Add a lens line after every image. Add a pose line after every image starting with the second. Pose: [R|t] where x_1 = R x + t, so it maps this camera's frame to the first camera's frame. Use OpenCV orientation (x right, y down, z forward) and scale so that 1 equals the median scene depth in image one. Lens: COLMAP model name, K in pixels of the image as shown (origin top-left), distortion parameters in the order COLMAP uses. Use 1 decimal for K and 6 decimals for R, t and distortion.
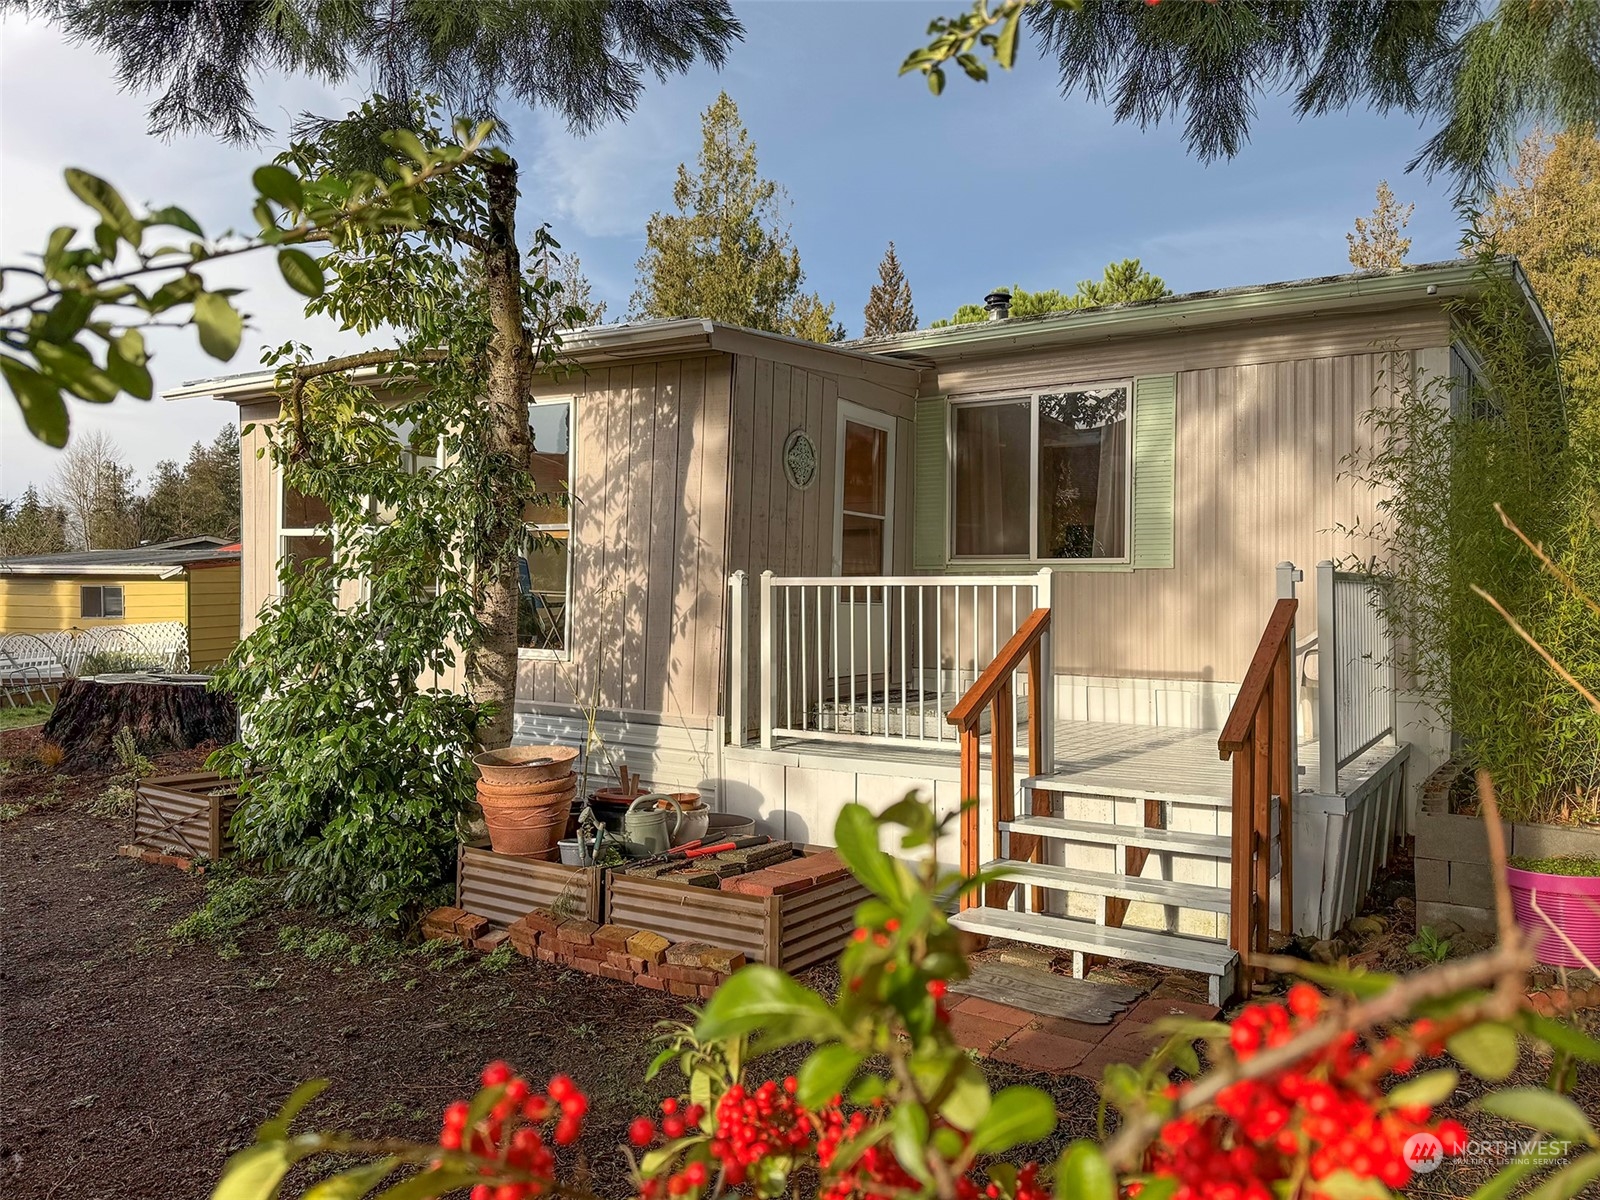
lens RADIAL K [[1134.9, 0, 903.3], [0, 1134.9, 590.2], [0, 0, 1]] dist [0.060493, 0.000438]
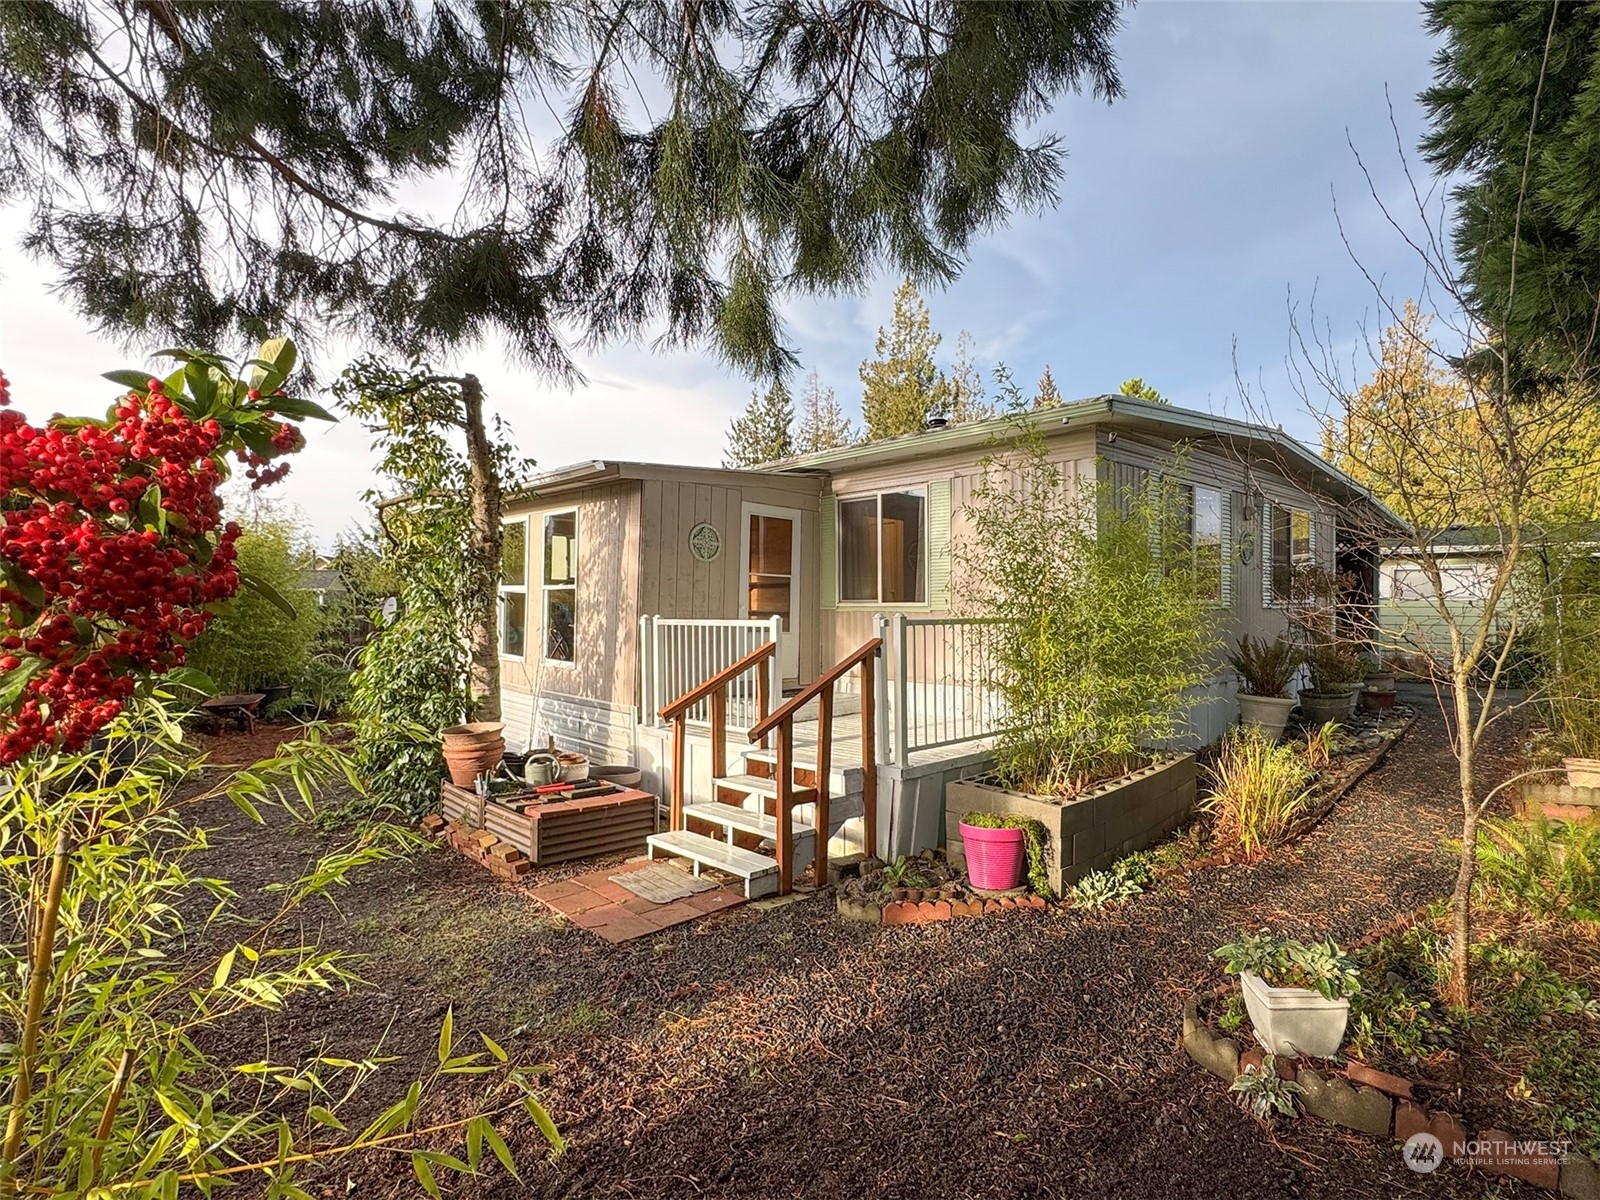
lens RADIAL K [[802.1, 0, 904.7], [0, 802.1, 598.1], [0, 0, 1]] dist [0.000977, 0.000126]
pose [[0.979726, -0.009600, -0.200114, 0.401198], [0.006127, 0.999820, -0.017968, -0.016763], [0.200250, 0.016378, 0.979608, -0.026020]]
